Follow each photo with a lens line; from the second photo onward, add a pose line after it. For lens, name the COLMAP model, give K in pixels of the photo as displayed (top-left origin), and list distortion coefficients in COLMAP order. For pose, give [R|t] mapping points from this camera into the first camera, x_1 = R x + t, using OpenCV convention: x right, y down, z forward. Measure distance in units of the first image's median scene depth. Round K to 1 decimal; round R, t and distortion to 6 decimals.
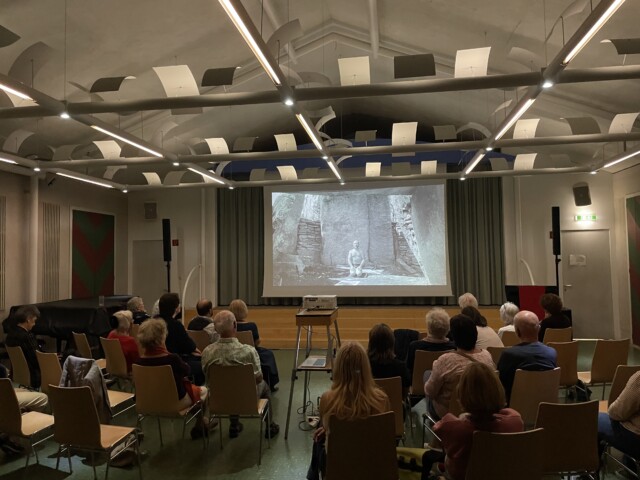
lens RADIAL K [[489.6, 0, 320.0], [0, 489.6, 240.0], [0, 0, 1]] dist [0.102177, -0.126377]
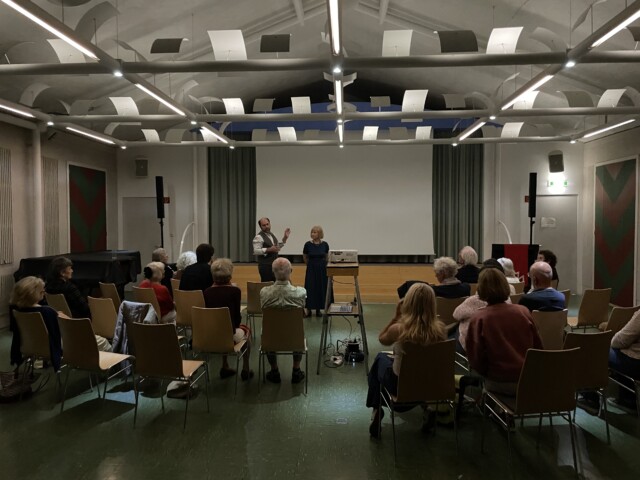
lens RADIAL K [[489.6, 0, 320.0], [0, 489.6, 240.0], [0, 0, 1]] dist [0.102177, -0.126377]
pose [[0.996222, 0.011233, 0.086118, -0.098609], [-0.017817, 0.996943, 0.076074, 0.005908], [-0.085000, -0.077321, 0.993376, -0.055328]]
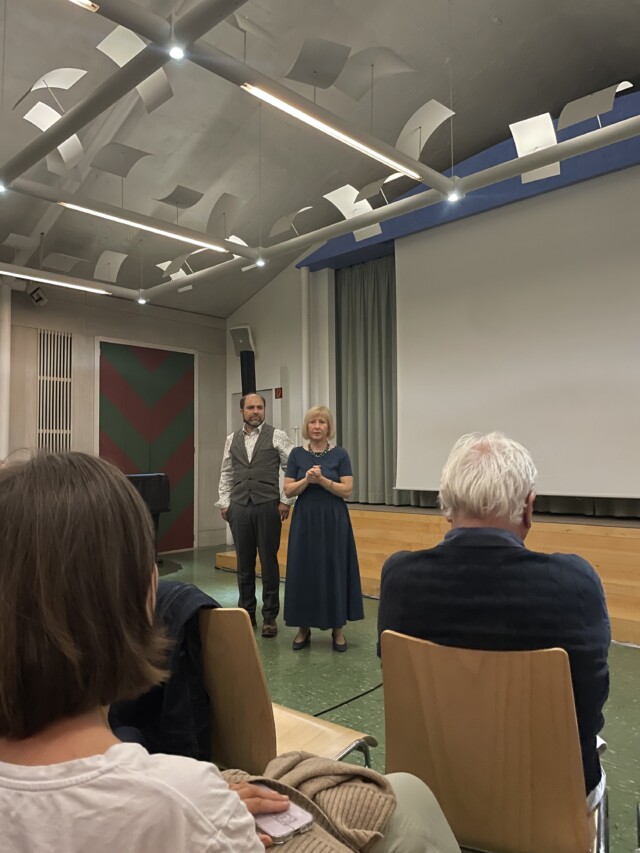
lens RADIAL K [[652.5, 0, 320.0], [0, 652.5, 426.5], [0, 0, 1]] dist [0.102177, -0.126377]
pose [[0.816788, -0.018915, -0.576628, 0.289471], [0.018159, 0.999810, -0.007075, 0.076042], [0.576652, -0.004692, 0.816976, 0.562665]]
